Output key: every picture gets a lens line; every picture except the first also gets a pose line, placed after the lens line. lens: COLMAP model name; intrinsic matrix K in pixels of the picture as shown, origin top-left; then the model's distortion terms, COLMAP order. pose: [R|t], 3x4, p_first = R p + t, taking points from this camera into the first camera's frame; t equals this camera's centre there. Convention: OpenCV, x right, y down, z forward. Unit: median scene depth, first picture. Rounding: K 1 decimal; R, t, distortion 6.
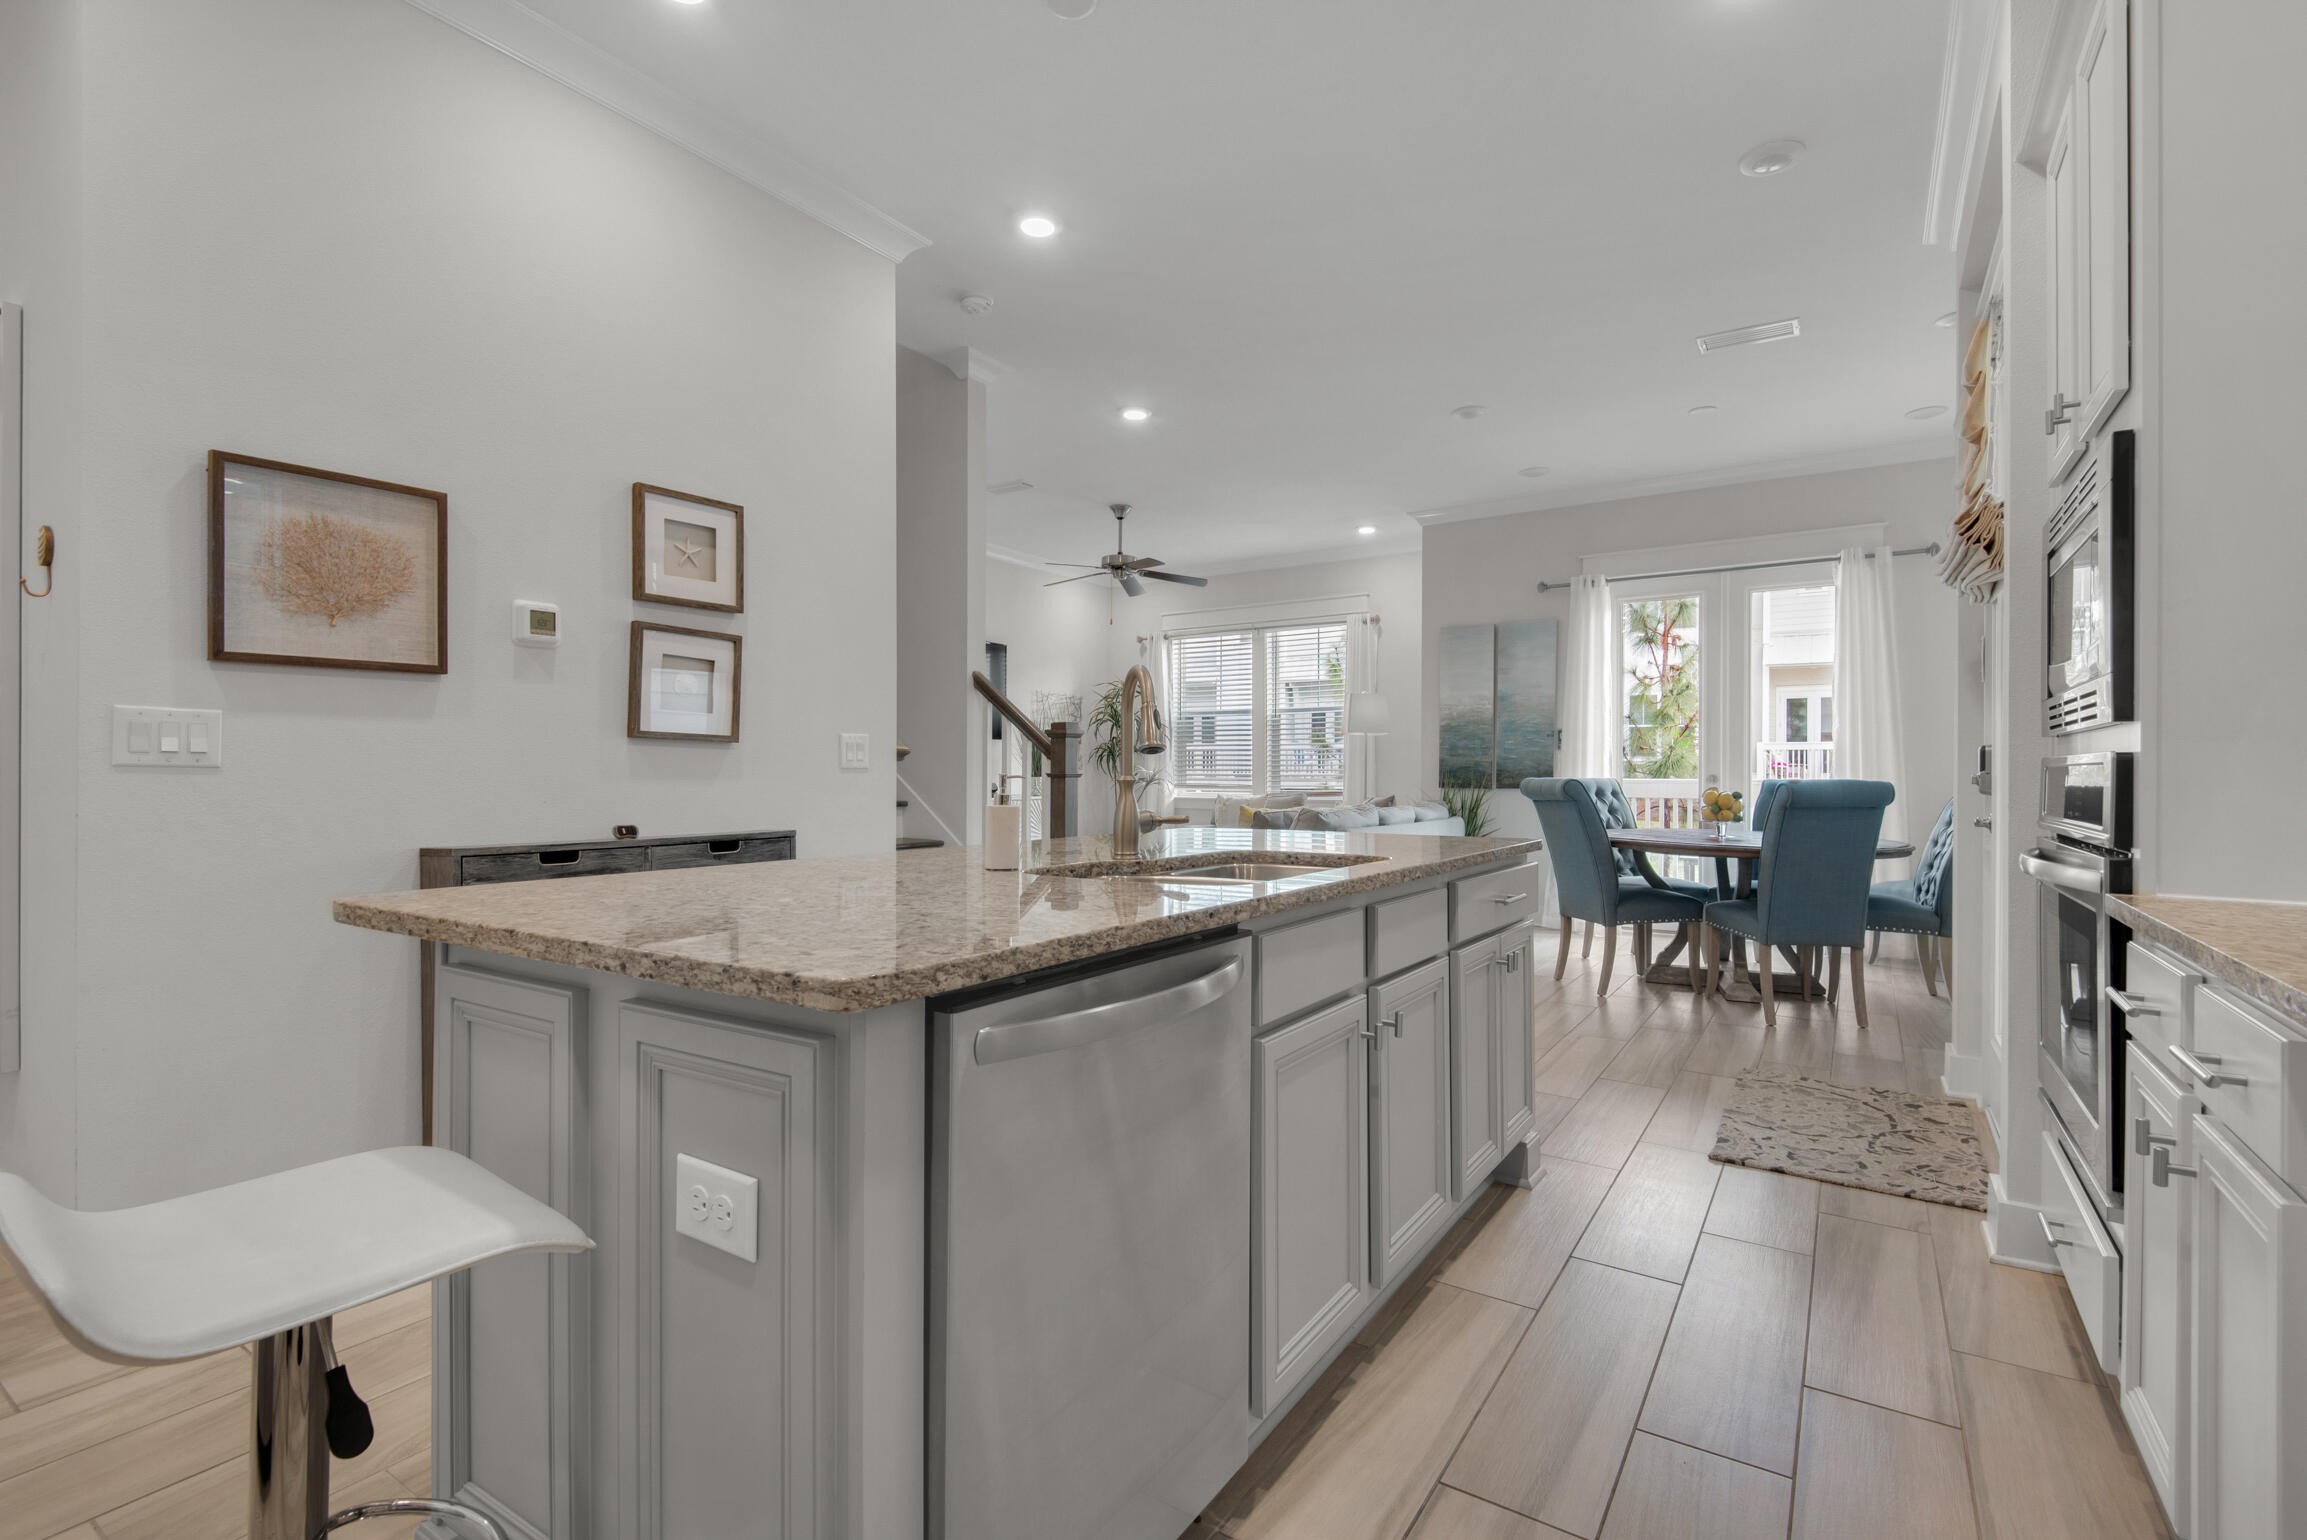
lens RADIAL K [[1054.5, 0, 1166.3], [0, 1054.5, 771.0], [0, 0, 1]] dist [0.018149, -0.010211]
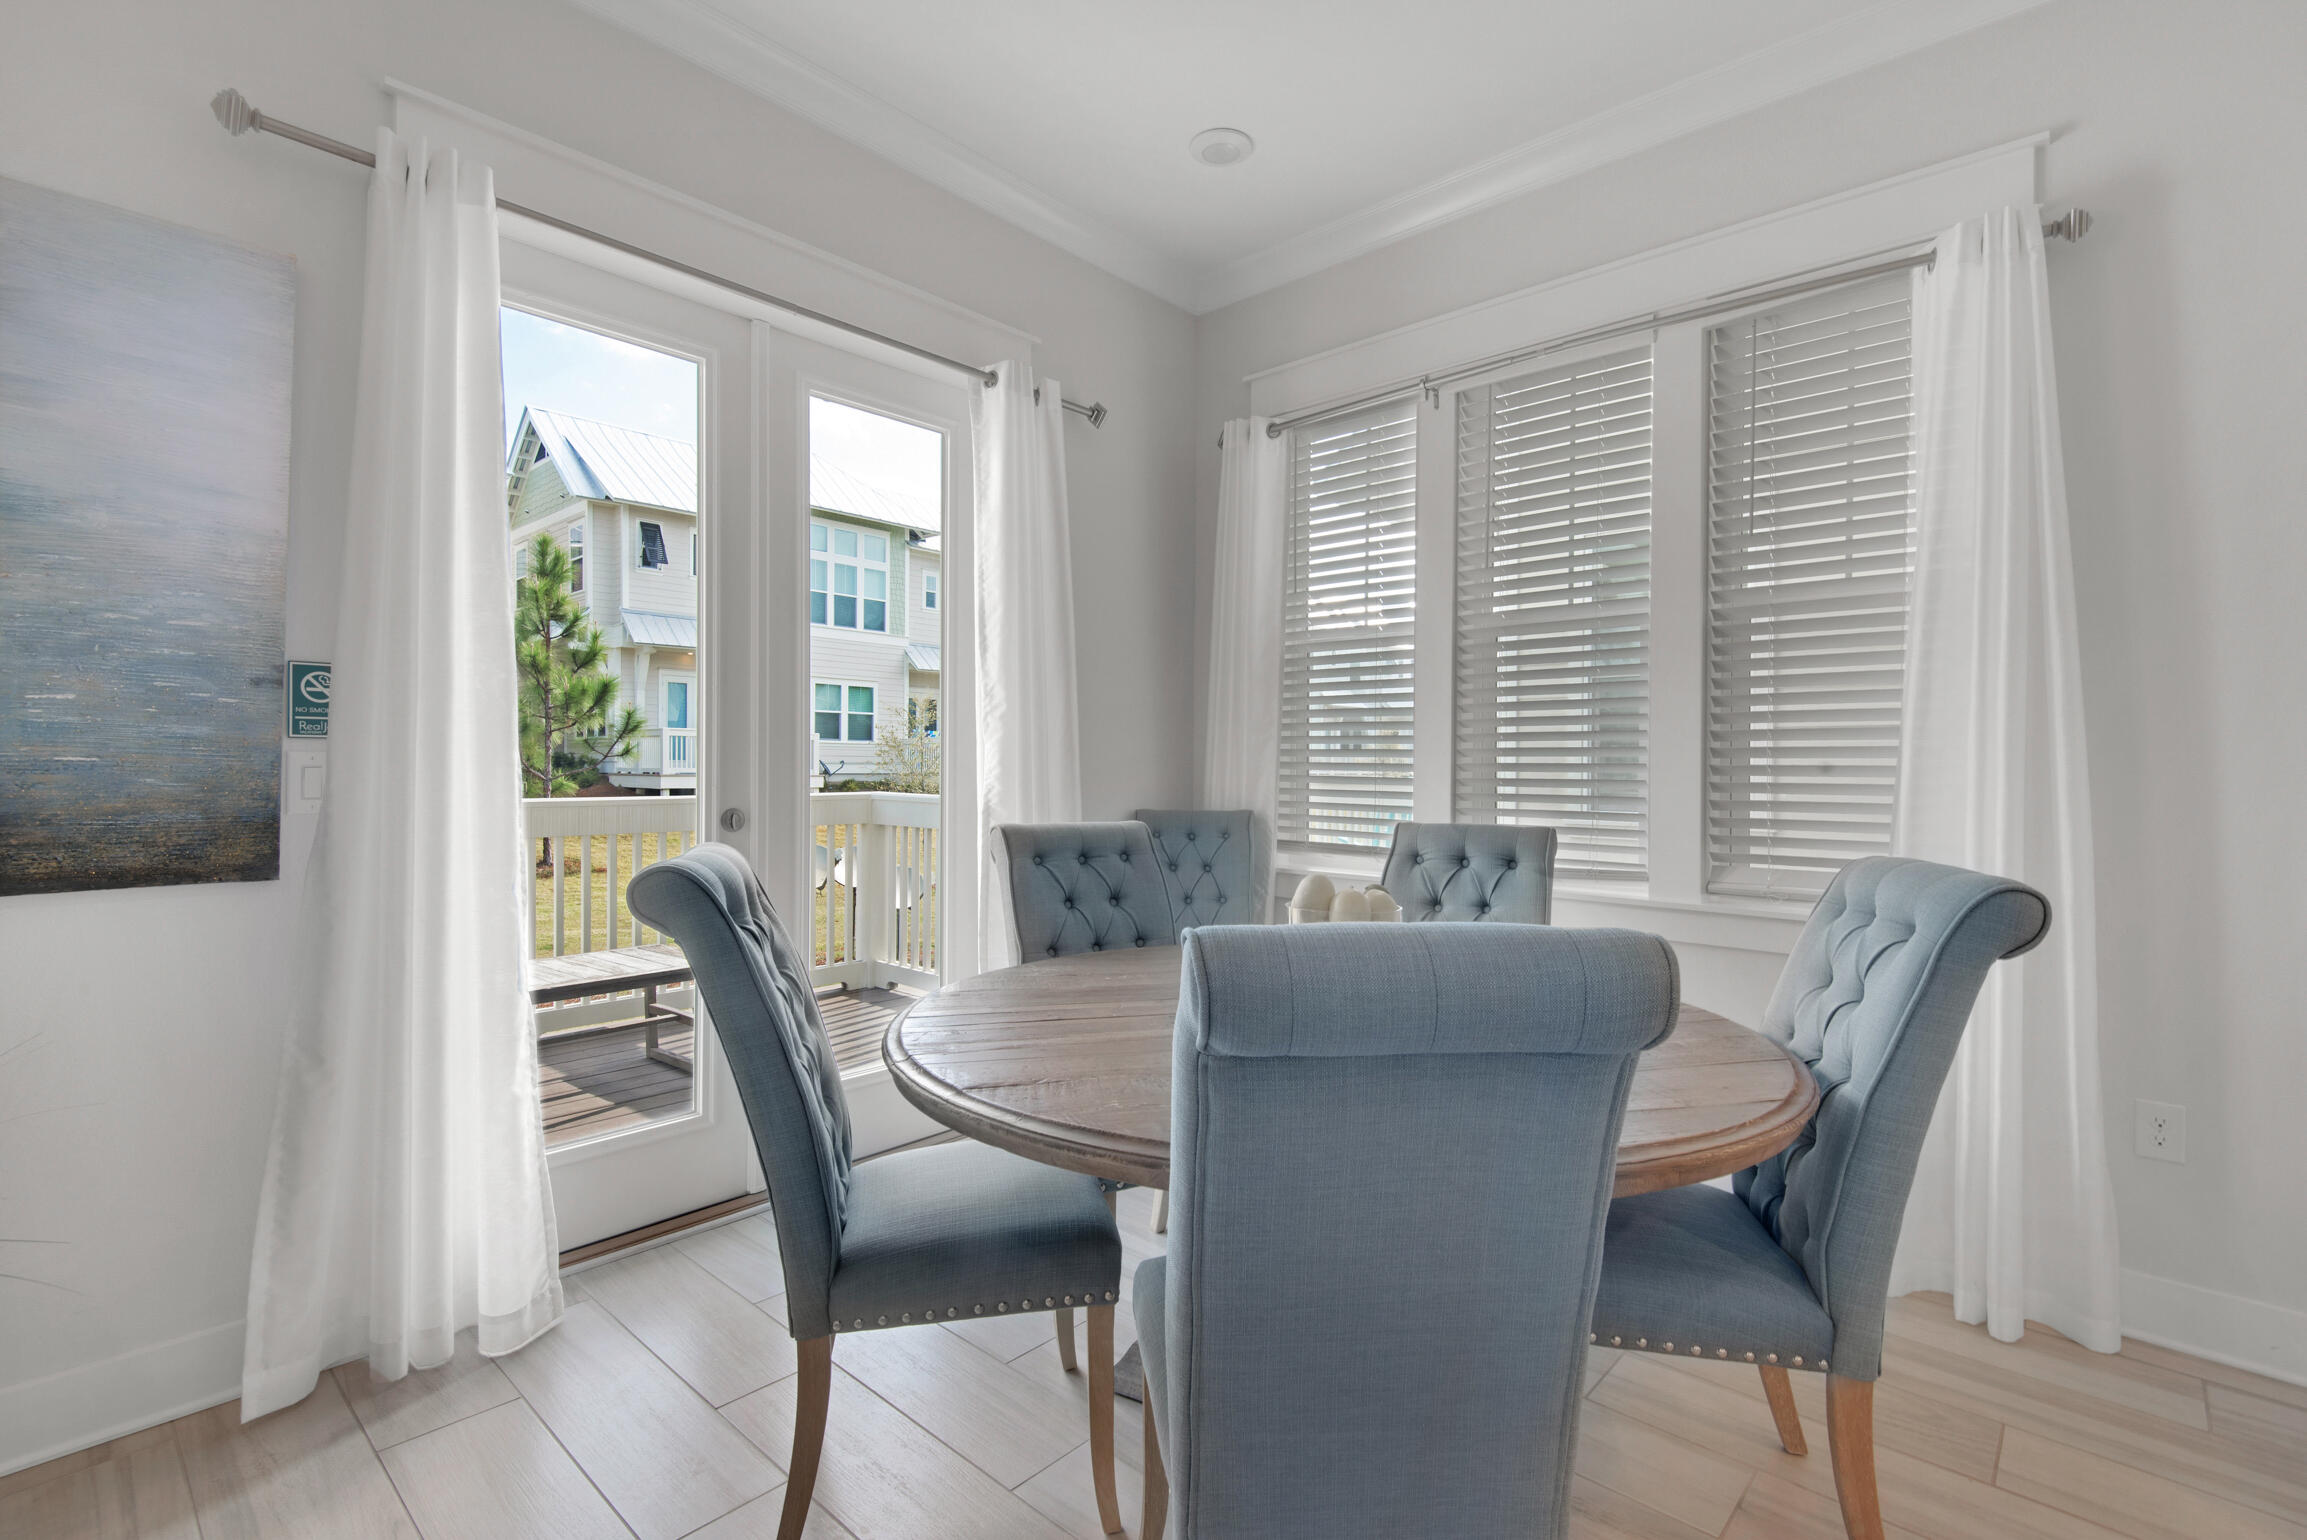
lens RADIAL K [[1054.5, 0, 1147.6], [0, 1054.5, 767.6], [0, 0, 1]] dist [0.018149, -0.010211]
pose [[0.179785, 0.003168, 0.983701, 0.137638], [-0.015672, 0.999877, -0.000356, -0.015479], [-0.983581, -0.015353, 0.179813, 0.737000]]
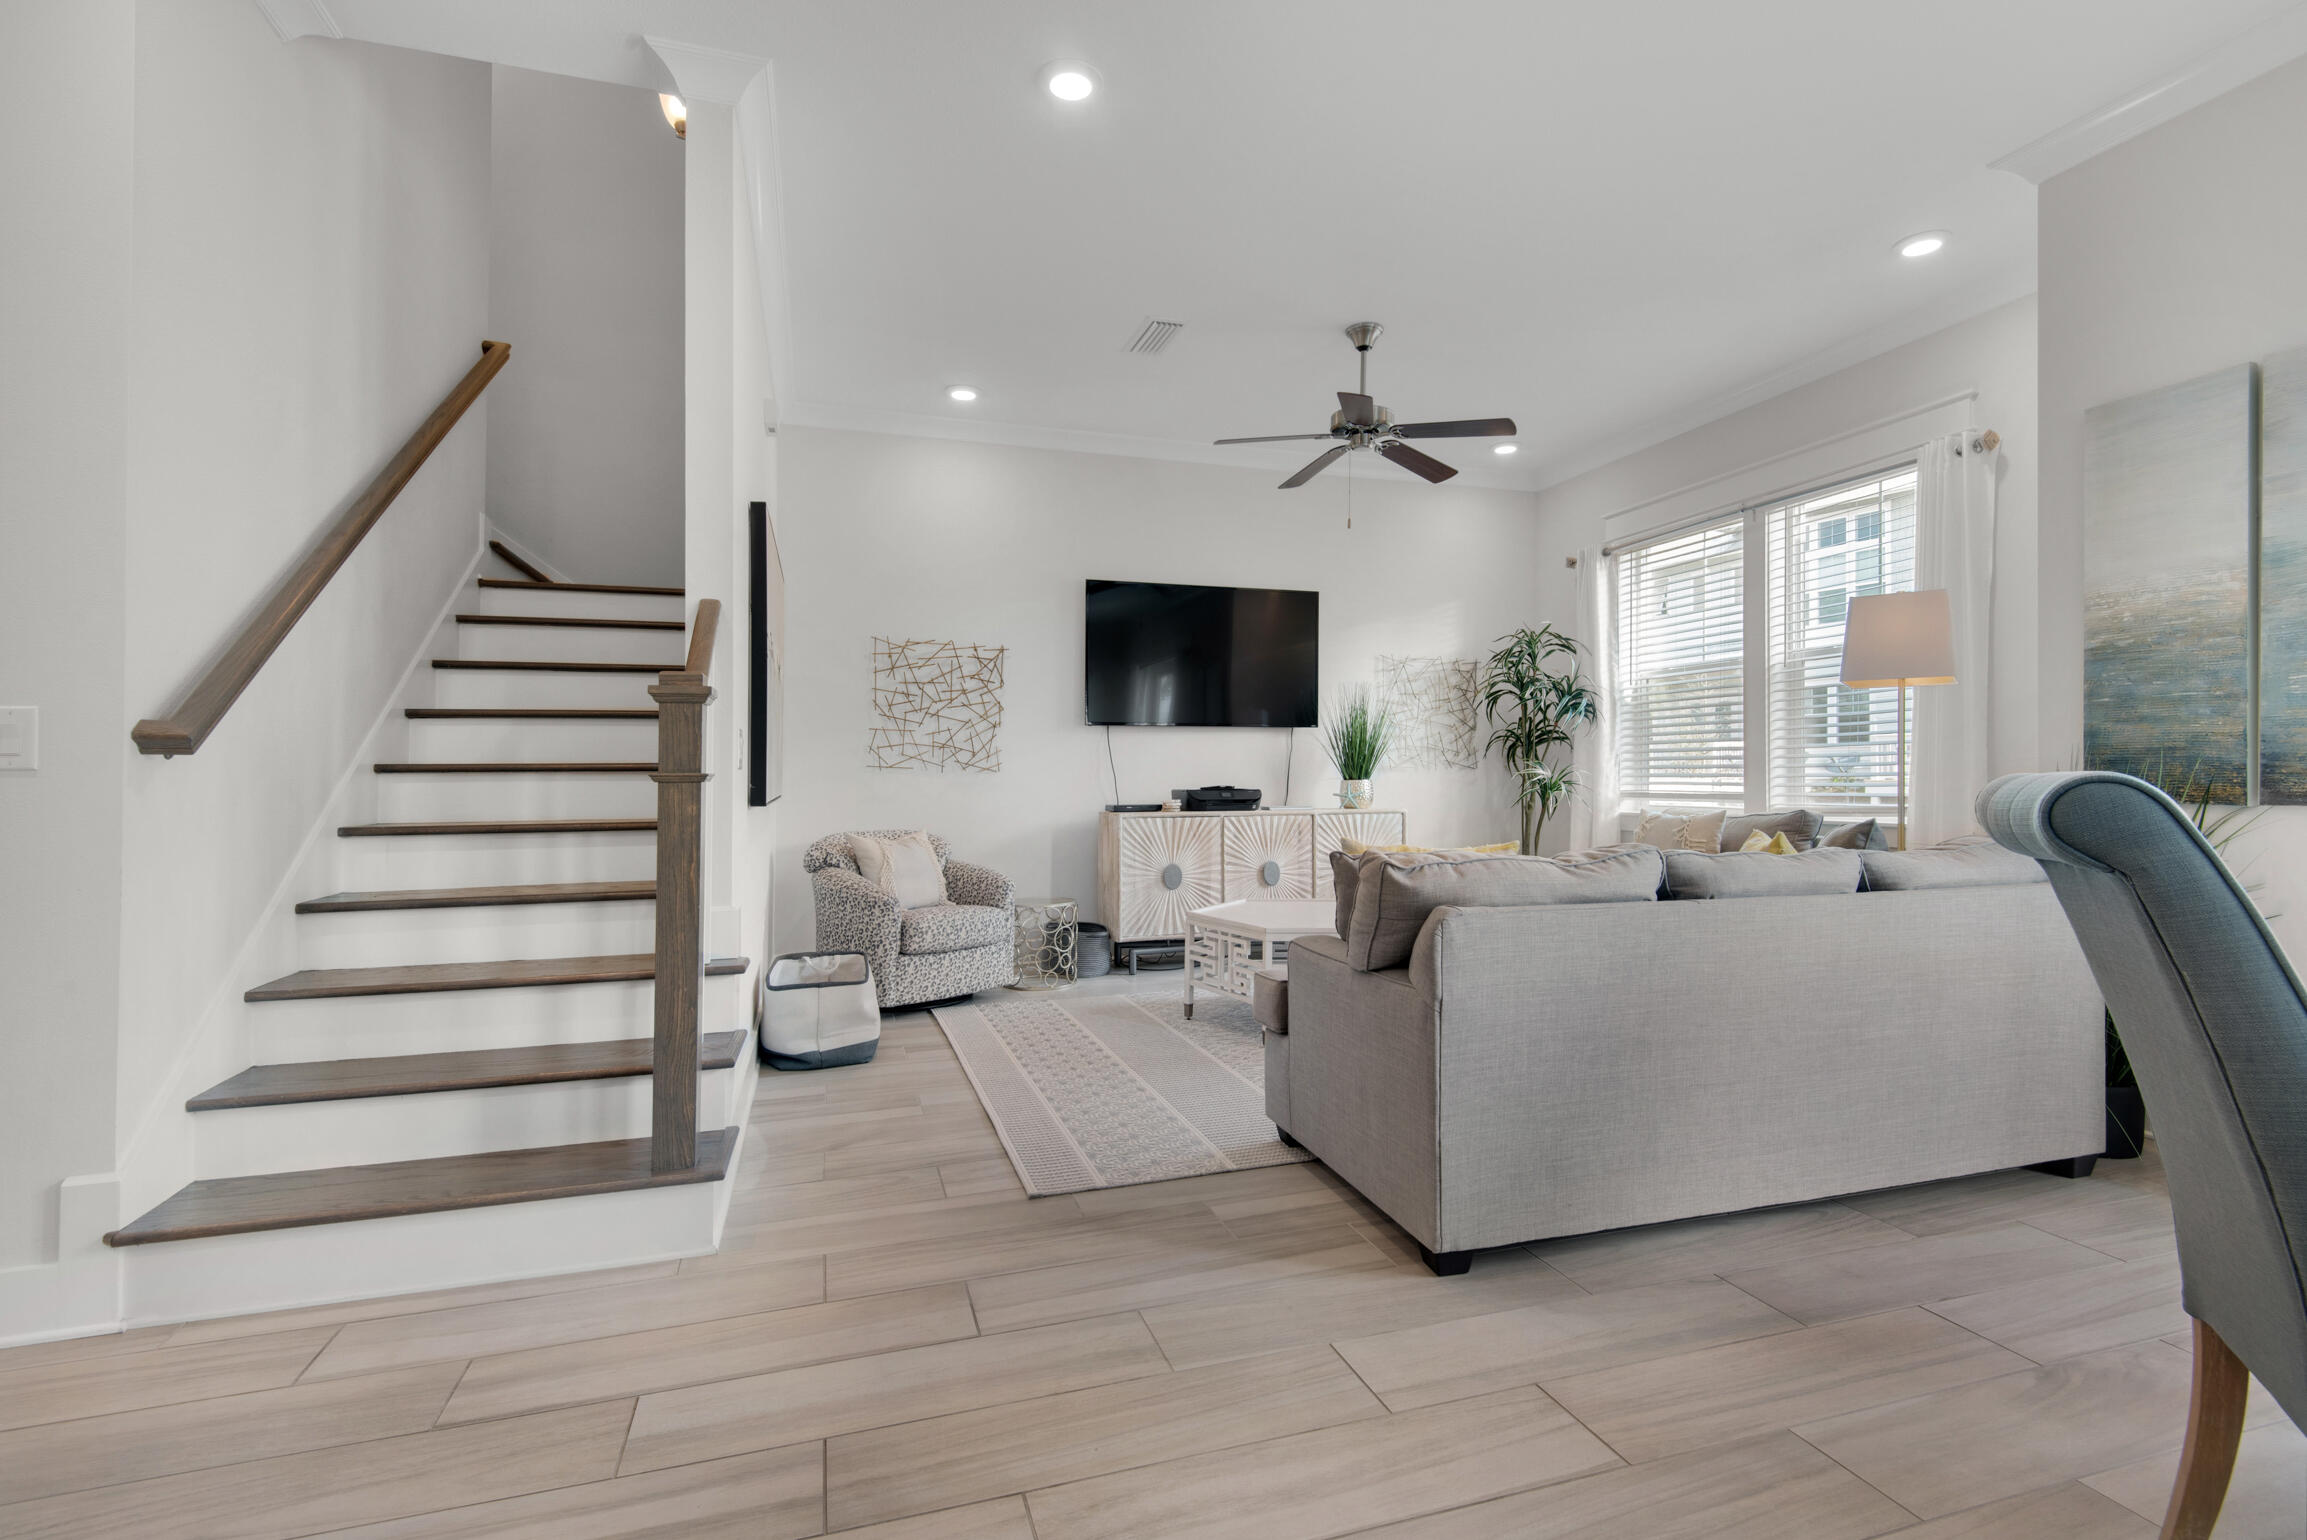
lens RADIAL K [[1054.5, 0, 1144.4], [0, 1054.5, 777.9], [0, 0, 1]] dist [0.018149, -0.010211]
pose [[0.768974, -0.007462, -0.639237, 0.259054], [0.009535, 0.999955, -0.000202, 0.004041], [0.639209, -0.005940, 0.769010, 0.479184]]
